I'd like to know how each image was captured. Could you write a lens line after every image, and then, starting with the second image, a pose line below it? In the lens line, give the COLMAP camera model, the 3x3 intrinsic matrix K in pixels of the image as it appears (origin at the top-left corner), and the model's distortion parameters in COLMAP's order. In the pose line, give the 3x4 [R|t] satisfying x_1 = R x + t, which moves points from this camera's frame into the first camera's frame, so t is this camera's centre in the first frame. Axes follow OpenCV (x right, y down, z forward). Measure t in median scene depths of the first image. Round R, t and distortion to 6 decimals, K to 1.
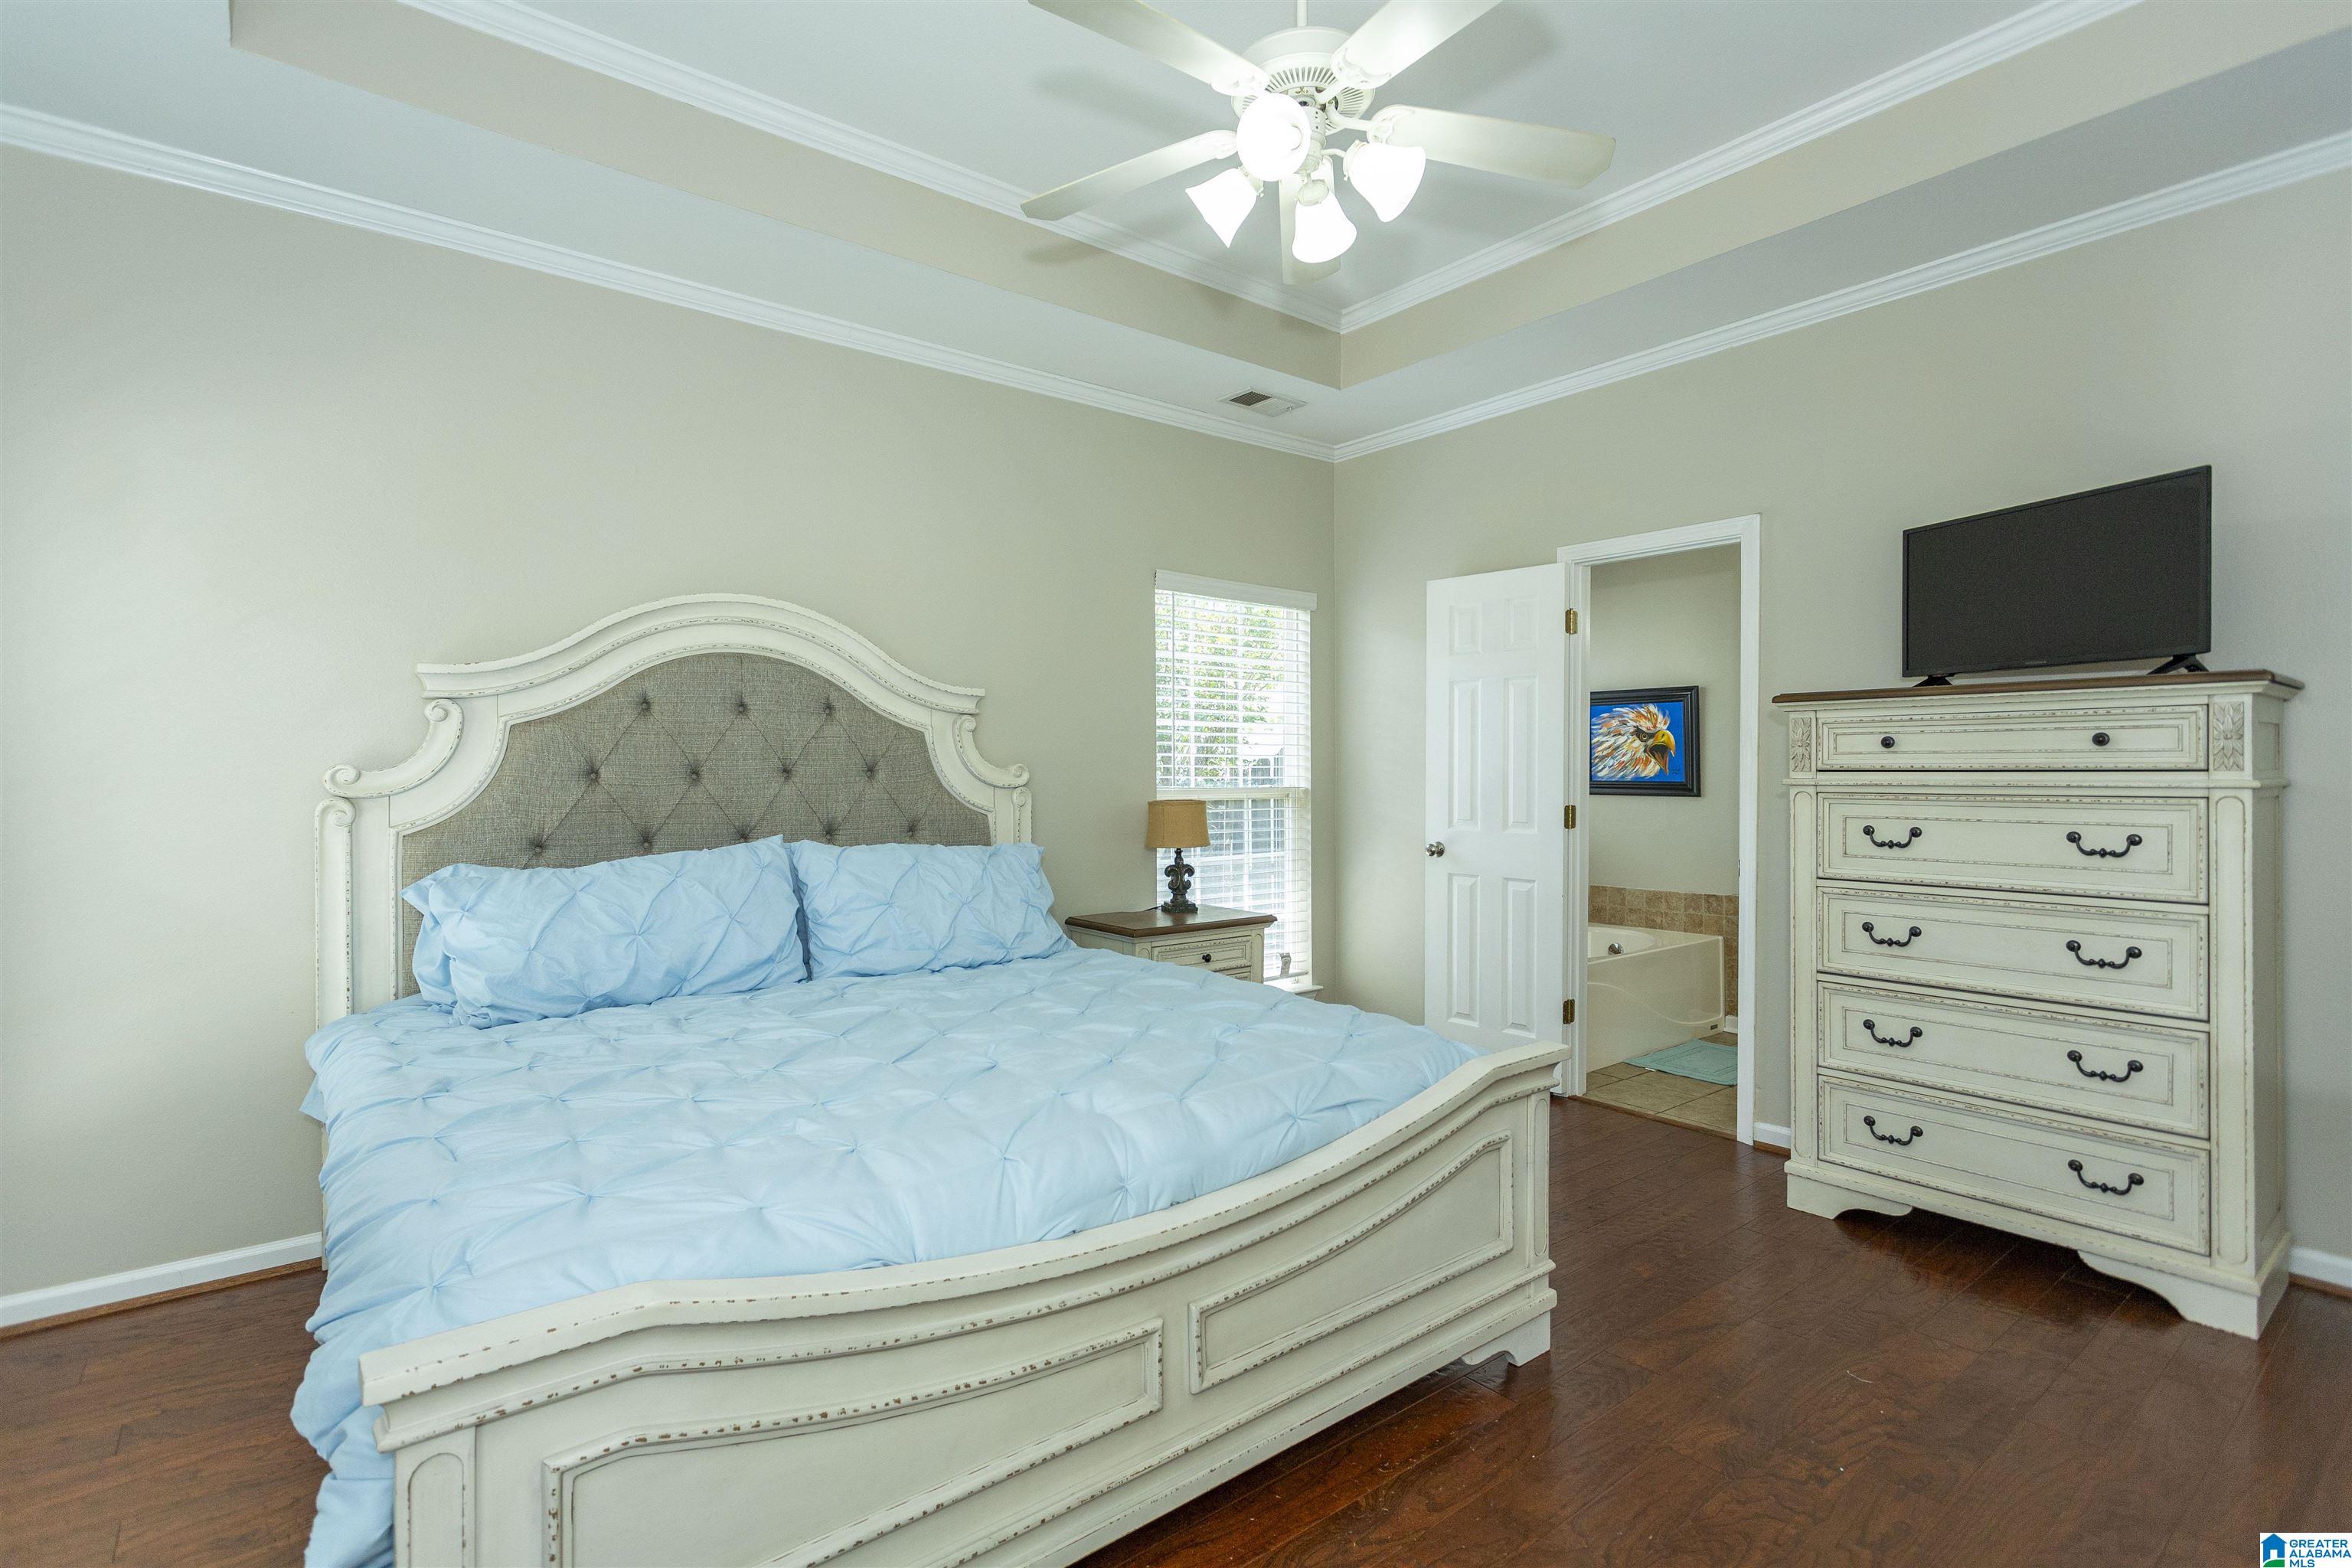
lens RADIAL K [[1112.3, 0, 1168.4], [0, 1112.3, 770.7], [0, 0, 1]] dist [0.004703, 0.001278]
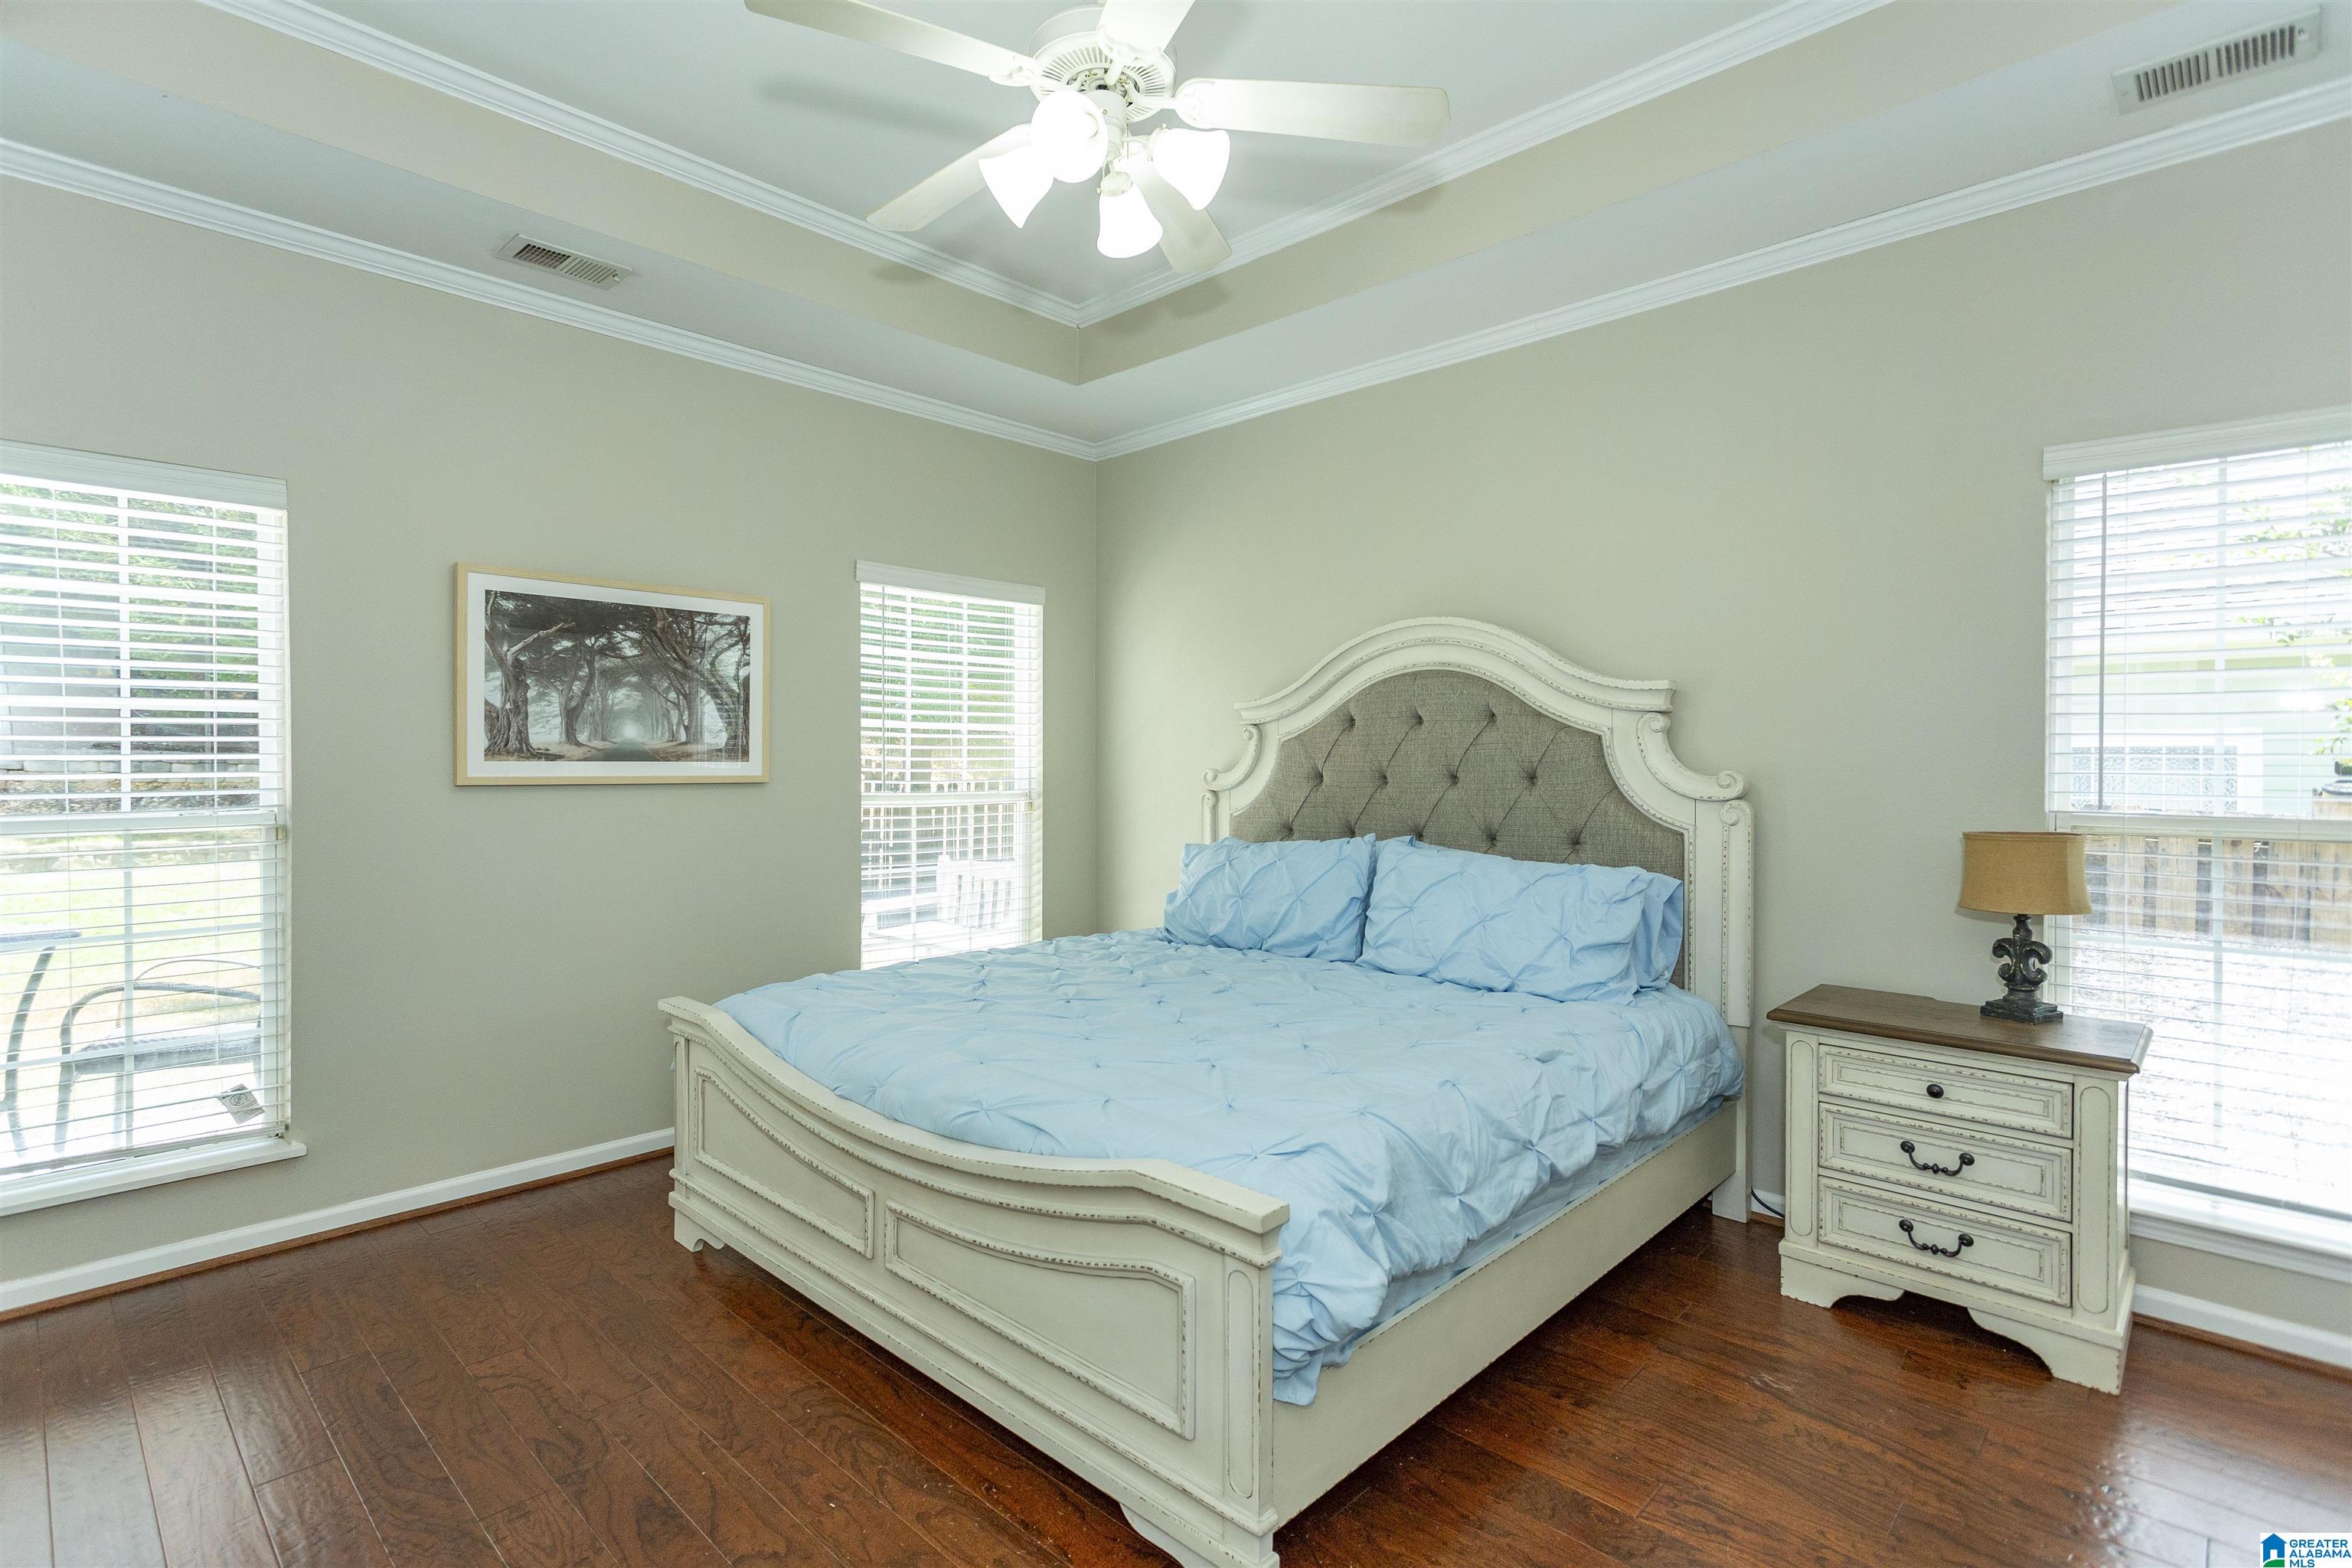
lens RADIAL K [[1112.3, 0, 1165.1], [0, 1112.3, 790.1], [0, 0, 1]] dist [0.004703, 0.001278]
pose [[0.138781, 0.022929, -0.990058, 0.748691], [-0.000731, 0.999734, 0.023050, -0.012791], [0.990323, -0.002475, 0.138761, 0.643384]]
